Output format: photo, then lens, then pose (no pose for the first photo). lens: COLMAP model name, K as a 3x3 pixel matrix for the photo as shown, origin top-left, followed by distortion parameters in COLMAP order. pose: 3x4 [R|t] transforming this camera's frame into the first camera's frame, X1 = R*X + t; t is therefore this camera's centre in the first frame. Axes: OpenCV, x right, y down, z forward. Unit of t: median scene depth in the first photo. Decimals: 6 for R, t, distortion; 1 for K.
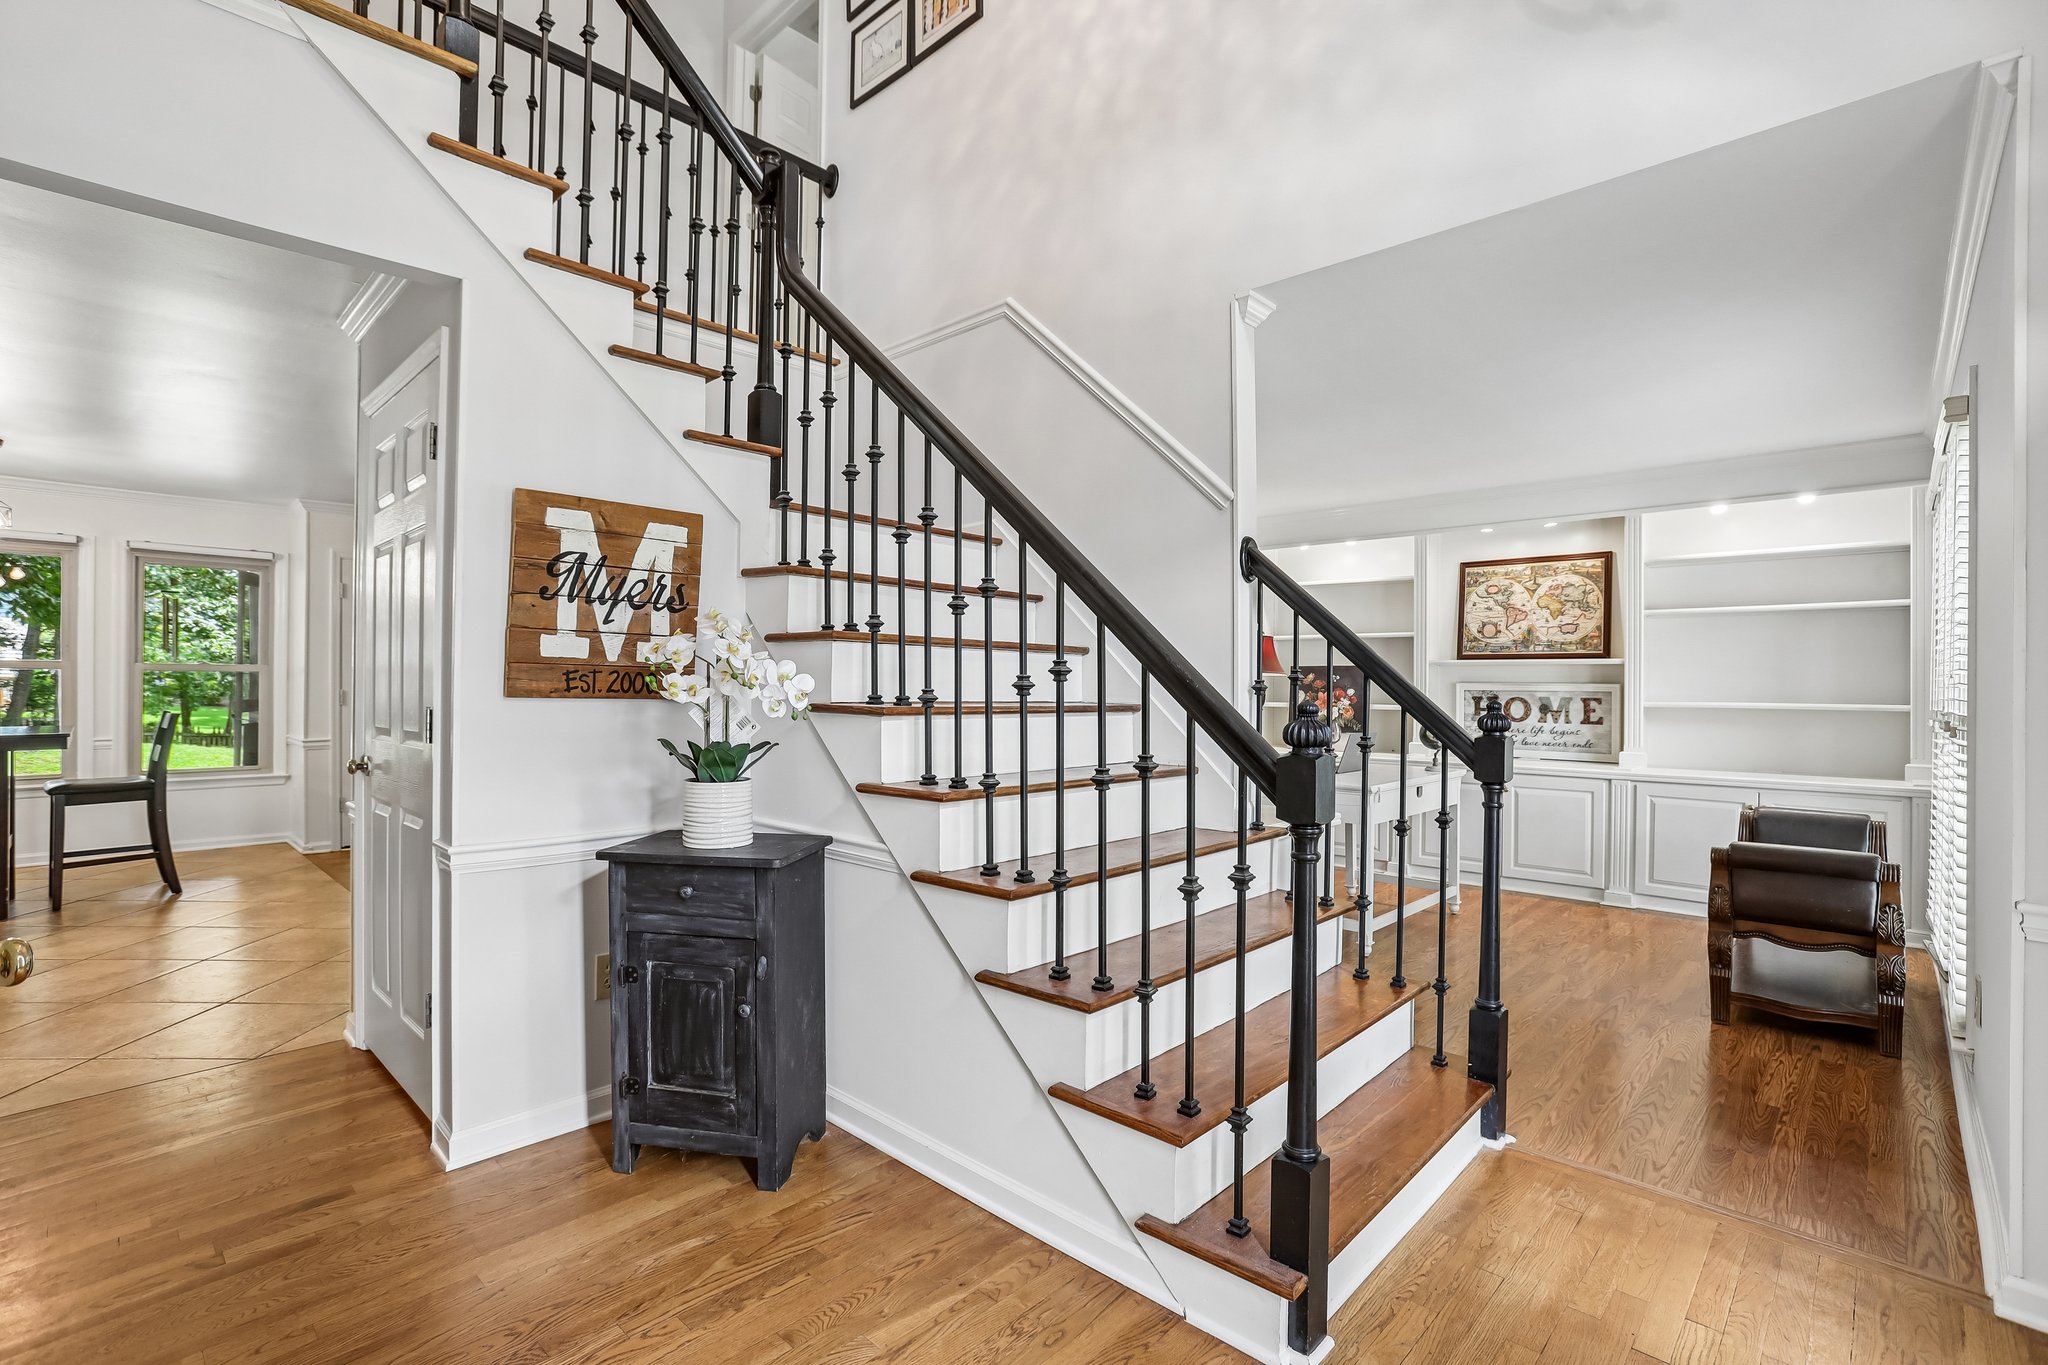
lens RADIAL K [[939.9, 0, 1023.3], [0, 939.9, 674.9], [0, 0, 1]] dist [-0.034144, 0.016270]
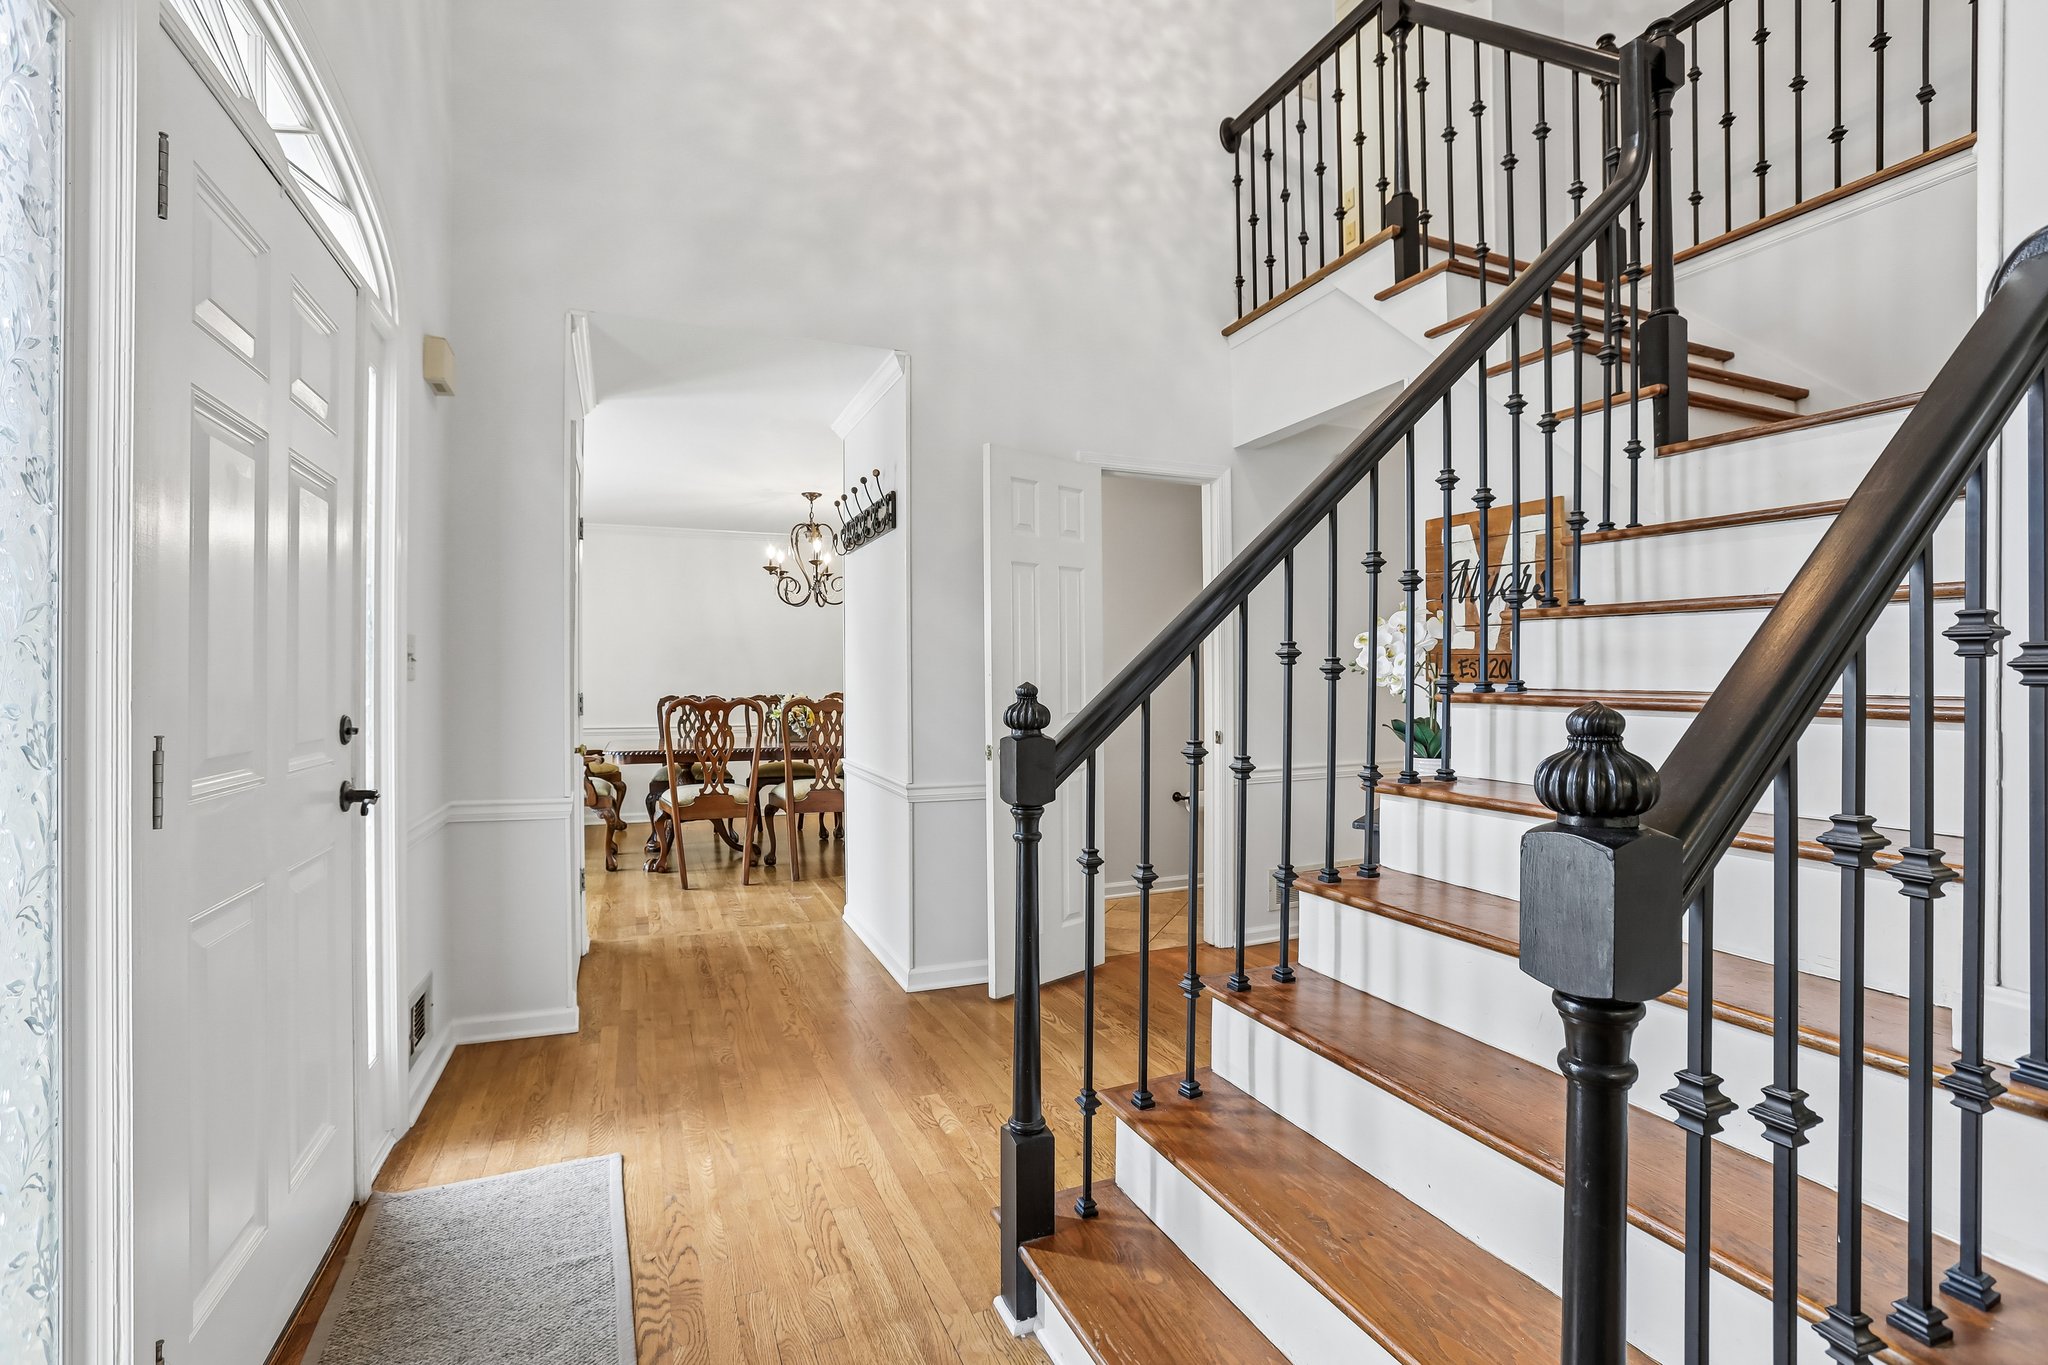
lens RADIAL K [[939.9, 0, 1024.0], [0, 939.9, 679.6], [0, 0, 1]] dist [-0.034144, 0.016270]
pose [[-0.401800, 0.000221, -0.915728, 0.732138], [0.004017, 0.999991, -0.001521, 0.017802], [0.915719, -0.004290, -0.401797, 0.844794]]
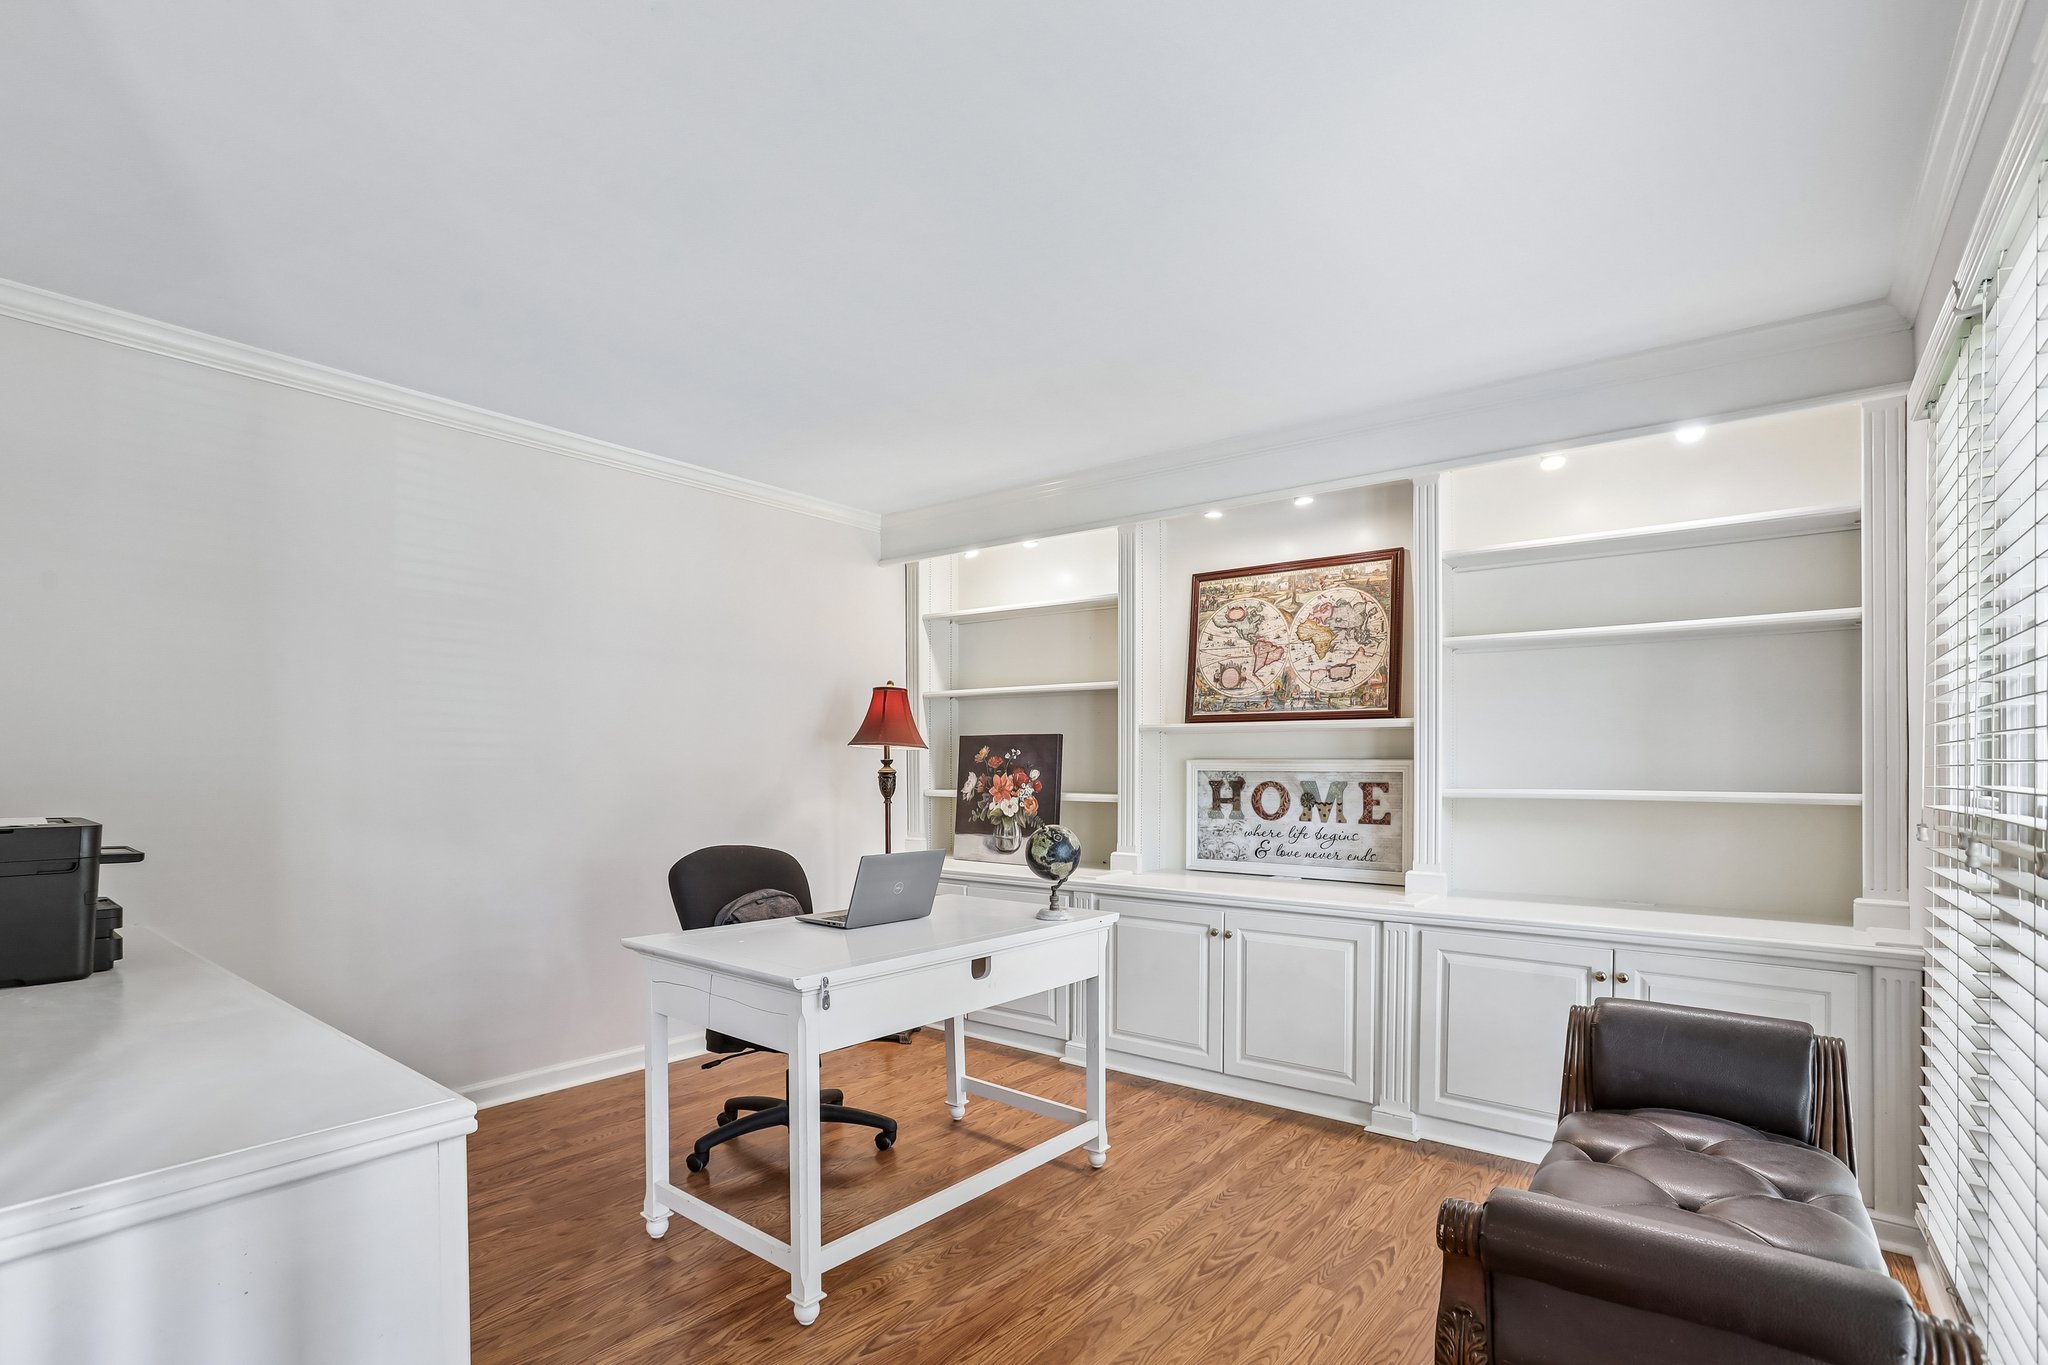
lens RADIAL K [[939.9, 0, 1044.1], [0, 939.9, 764.8], [0, 0, 1]] dist [-0.034144, 0.016270]
pose [[0.995769, -0.003506, 0.091820, 0.331126], [0.002881, 0.999972, 0.006937, 0.007959], [-0.091842, -0.006643, 0.995751, 0.390492]]
